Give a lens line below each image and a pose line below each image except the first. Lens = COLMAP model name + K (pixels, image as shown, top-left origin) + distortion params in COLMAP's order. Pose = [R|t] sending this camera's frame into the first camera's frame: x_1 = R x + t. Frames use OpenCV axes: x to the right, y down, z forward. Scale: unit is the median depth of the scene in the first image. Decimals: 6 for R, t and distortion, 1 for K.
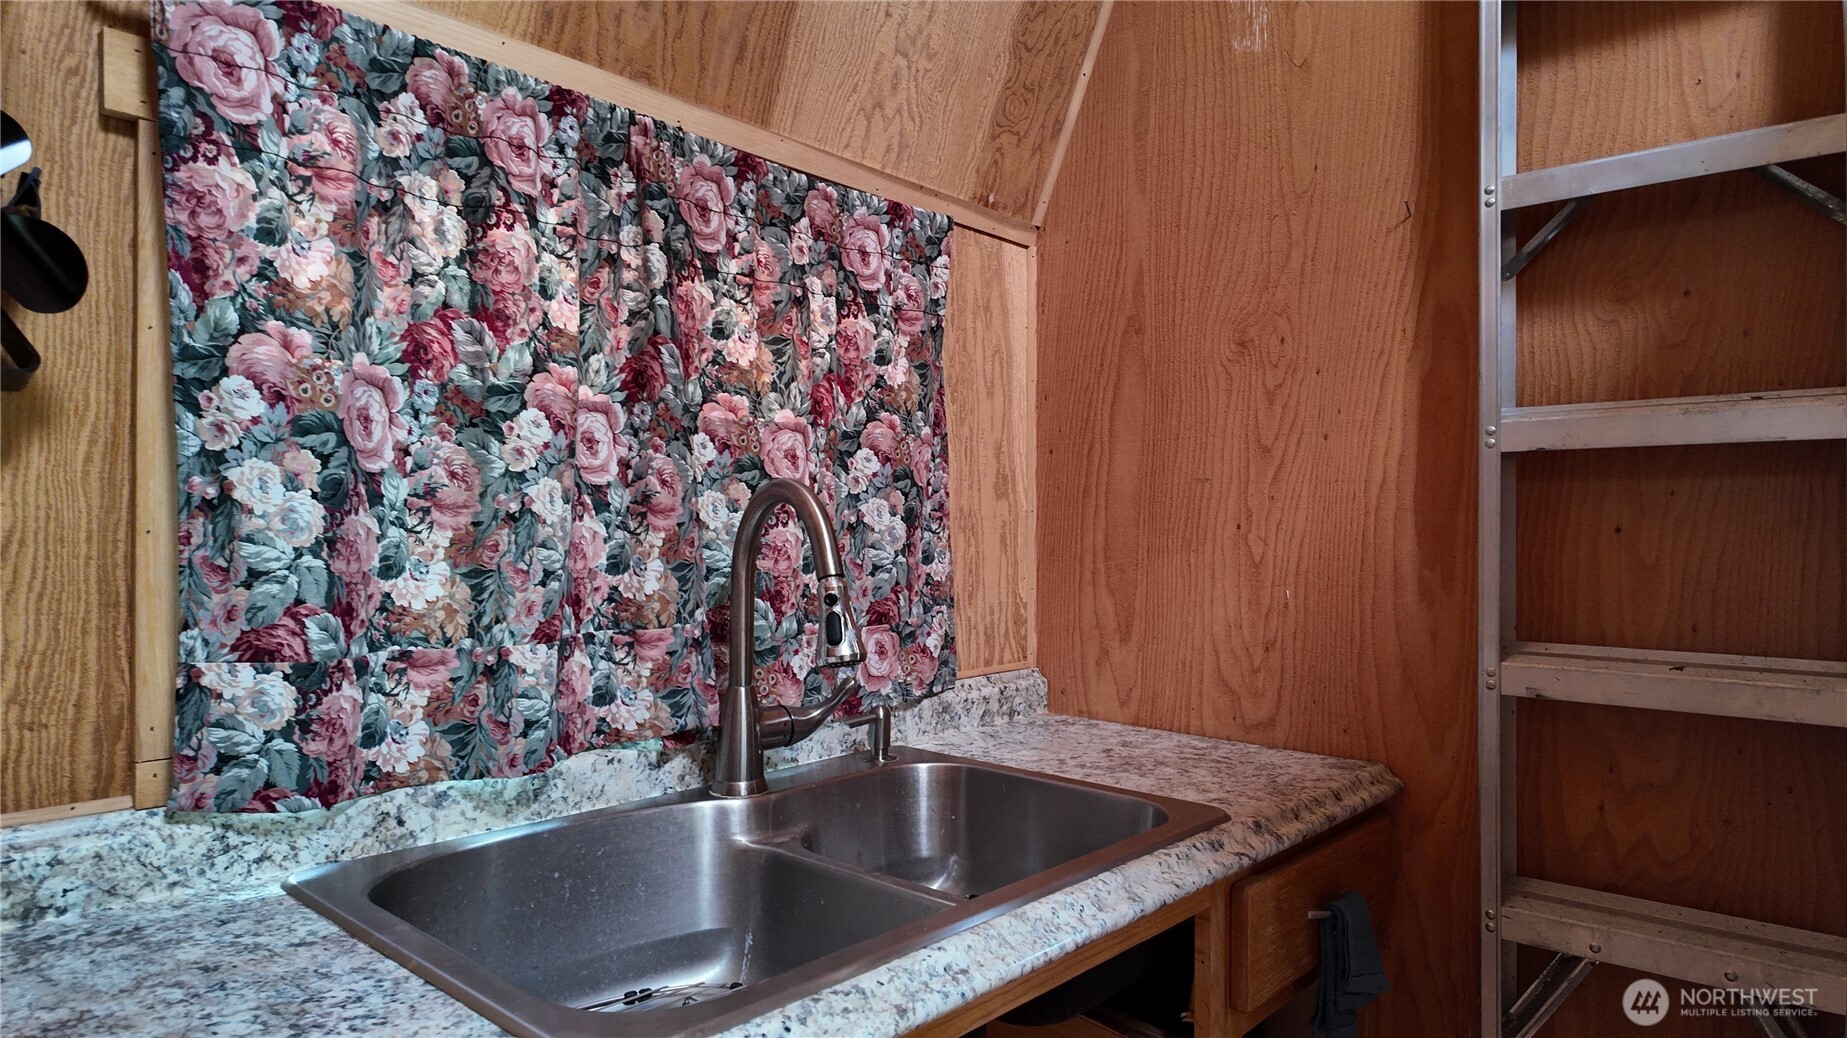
lens RADIAL K [[1073.2, 0, 924.9], [0, 1073.2, 524.9], [0, 0, 1]] dist [0.046271, -0.042014]
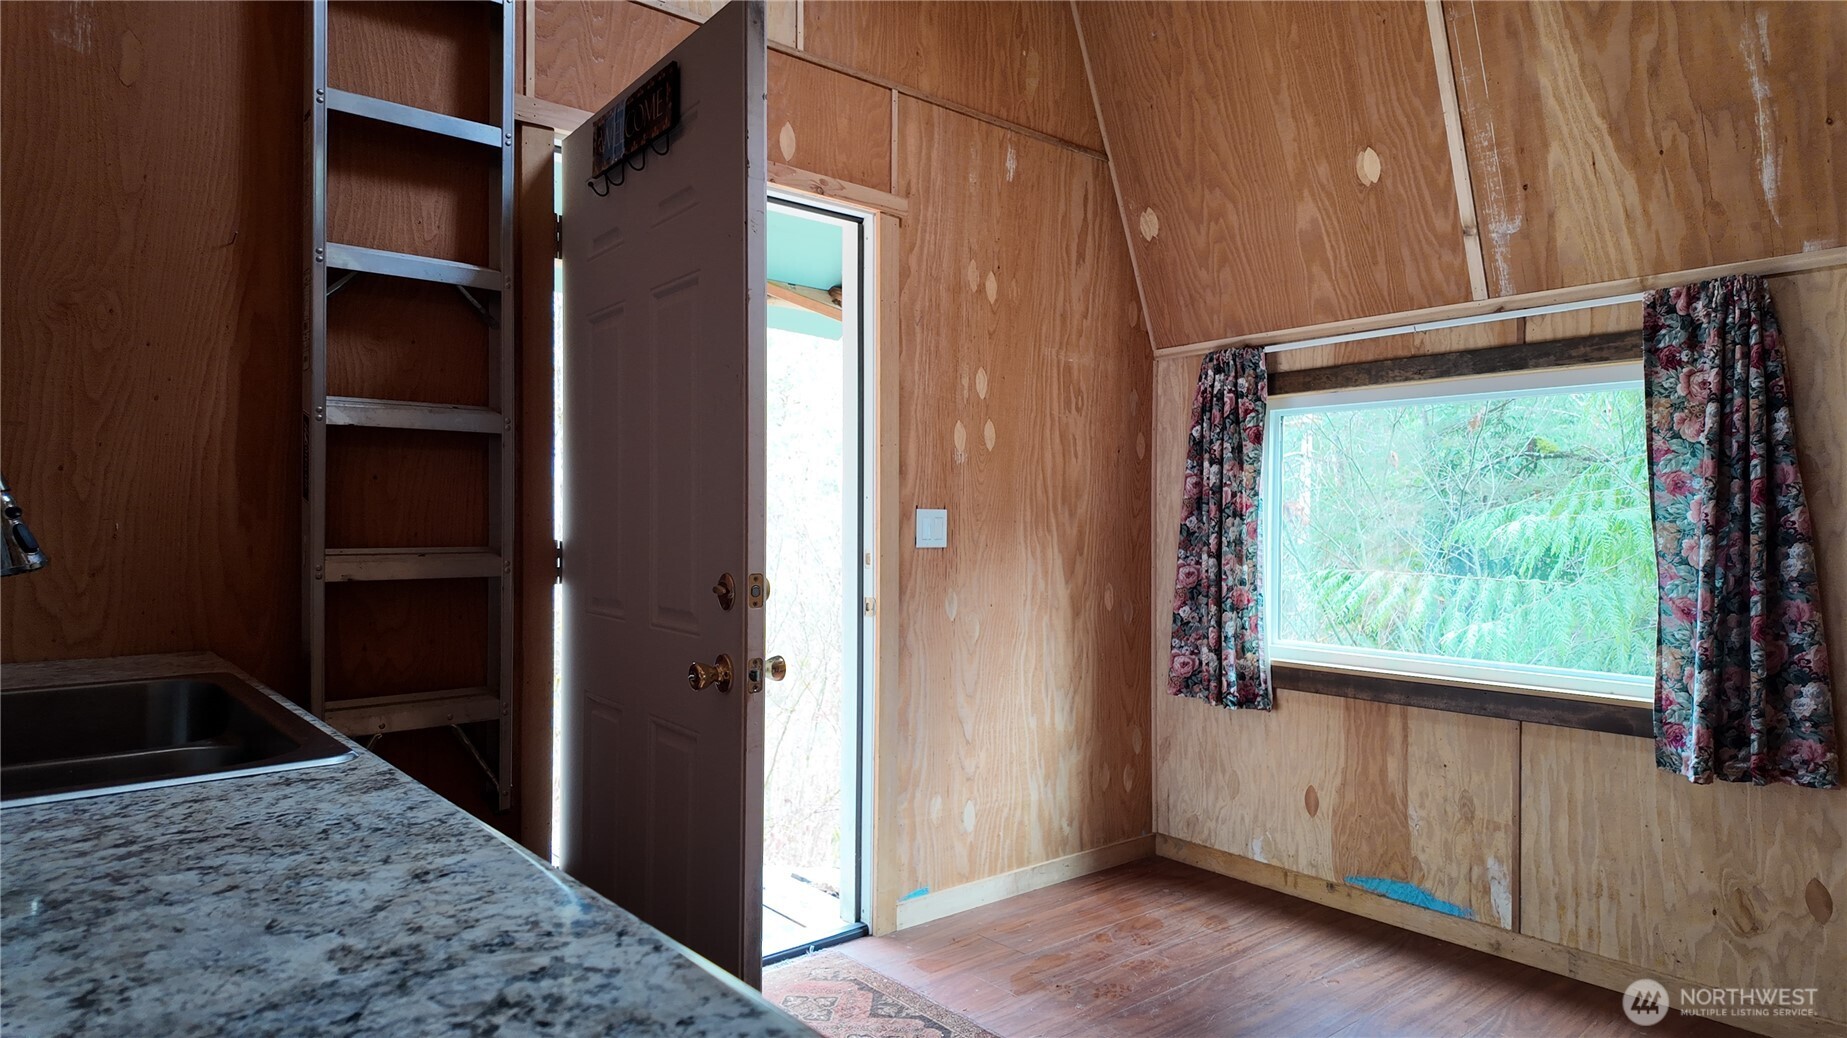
lens RADIAL K [[1071.2, 0, 923.5], [0, 1071.2, 519.0], [0, 0, 1]] dist [0.113941, -0.156276]
pose [[0.132990, -0.002851, 0.991113, -0.885344], [-0.006788, 0.999970, 0.003787, 0.055744], [-0.991094, -0.007231, 0.132967, -0.044141]]
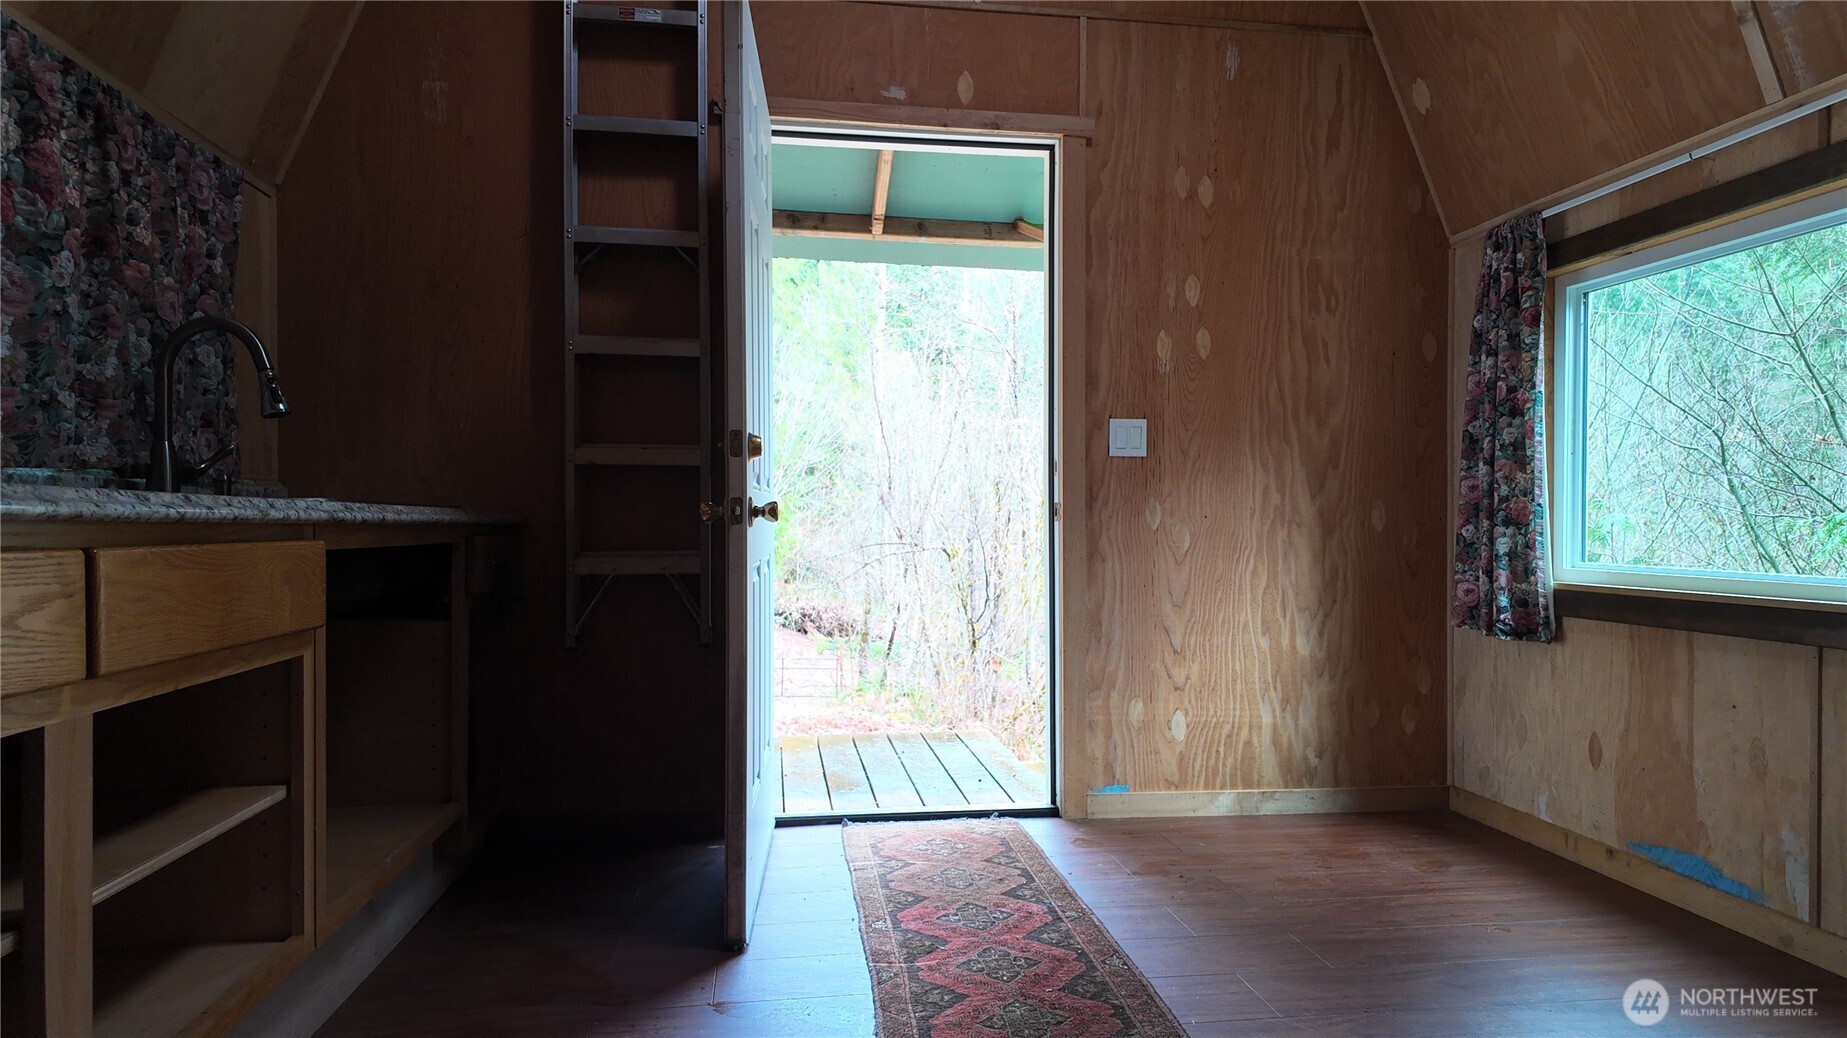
lens RADIAL K [[1073.2, 0, 924.9], [0, 1073.2, 524.9], [0, 0, 1]] dist [0.046271, -0.042014]
pose [[0.639837, -0.008274, 0.768466, -0.691520], [-0.000194, 0.999940, 0.010928, 0.254739], [-0.768511, -0.007141, 0.639797, -0.938139]]
